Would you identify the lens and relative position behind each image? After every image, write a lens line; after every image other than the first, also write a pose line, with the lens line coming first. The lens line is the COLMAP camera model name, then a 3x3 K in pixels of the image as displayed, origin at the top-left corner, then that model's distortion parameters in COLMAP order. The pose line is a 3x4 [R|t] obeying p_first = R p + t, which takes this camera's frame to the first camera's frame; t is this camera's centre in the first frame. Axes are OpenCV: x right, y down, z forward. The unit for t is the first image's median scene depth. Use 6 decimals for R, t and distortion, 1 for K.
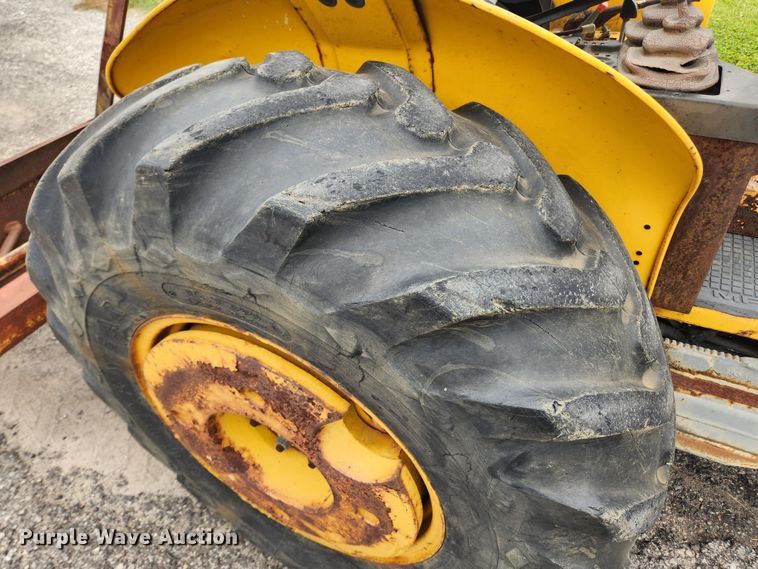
lens RADIAL K [[521.1, 0, 377.3], [0, 521.1, 295.6], [0, 0, 1]] dist [0.045880, -0.047289]
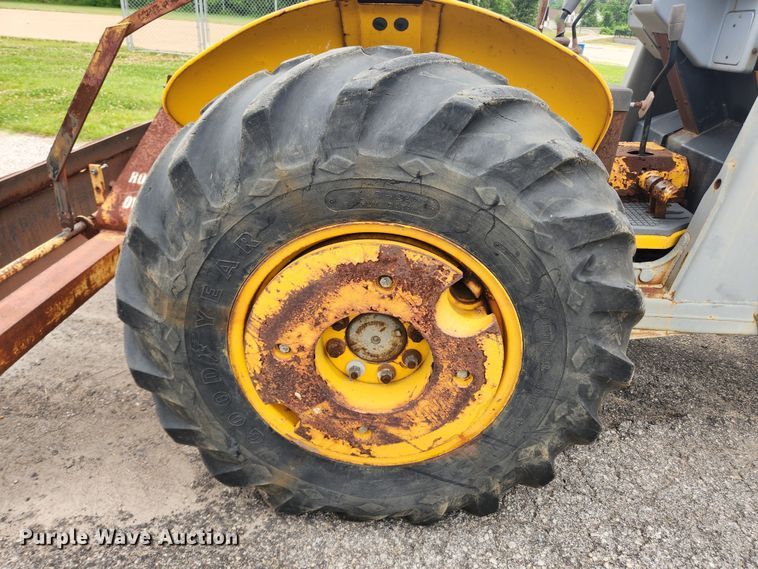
lens RADIAL K [[498.6, 0, 399.1], [0, 498.6, 286.3], [0, 0, 1]] dist [0.055953, -0.042050]
pose [[0.914109, -0.114894, 0.388849, -0.873585], [0.193252, 0.966534, -0.168715, 0.523185], [-0.356452, 0.229370, 0.905721, -0.193638]]
